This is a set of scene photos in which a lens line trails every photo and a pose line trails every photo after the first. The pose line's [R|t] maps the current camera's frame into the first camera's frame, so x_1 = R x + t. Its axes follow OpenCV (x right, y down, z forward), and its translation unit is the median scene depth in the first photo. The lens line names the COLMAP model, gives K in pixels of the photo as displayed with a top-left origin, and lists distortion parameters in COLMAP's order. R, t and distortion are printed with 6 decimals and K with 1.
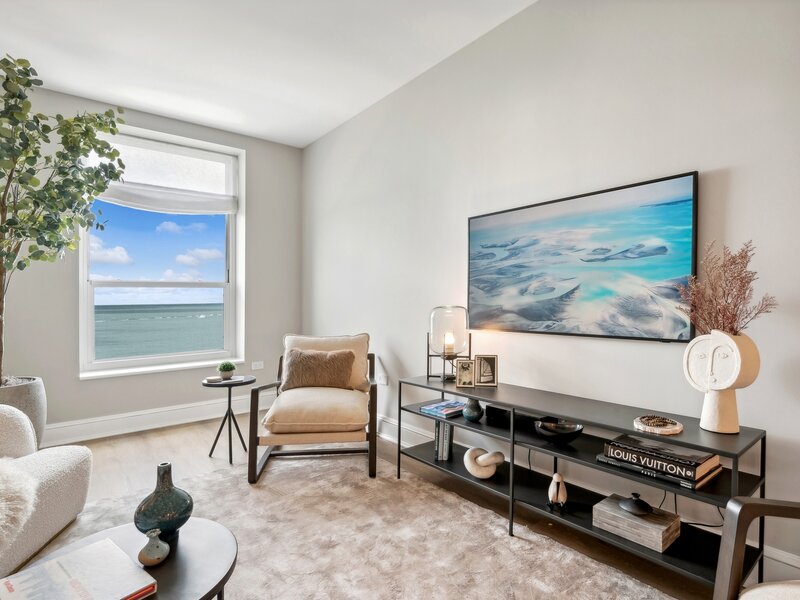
lens RADIAL K [[427.4, 0, 400.0], [0, 427.4, 300.0], [0, 0, 1]] dist [0.002437, 0.000674]
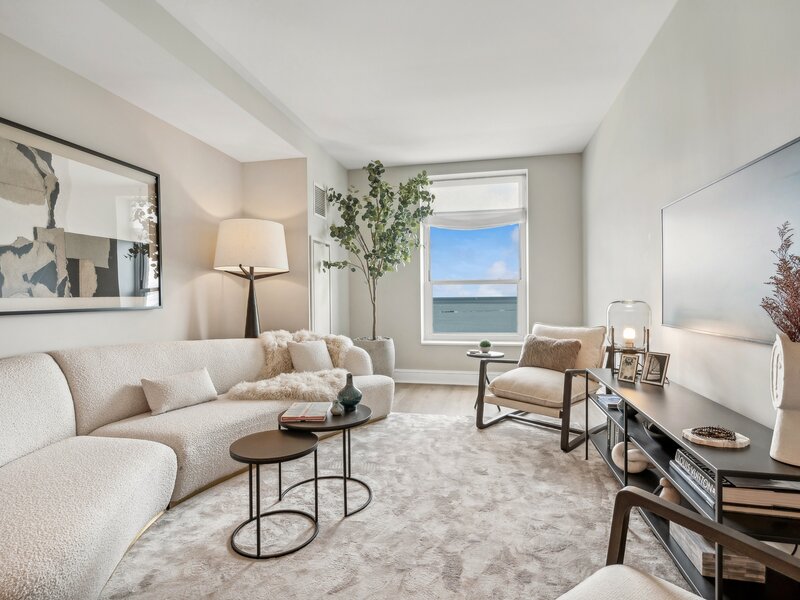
lens RADIAL K [[427.4, 0, 400.0], [0, 427.4, 300.0], [0, 0, 1]] dist [0.002437, 0.000674]
pose [[0.615783, 0.013072, -0.787808, 0.544198], [-0.000458, 0.999868, 0.016233, -0.002958], [0.787916, -0.009635, 0.615708, -0.032667]]
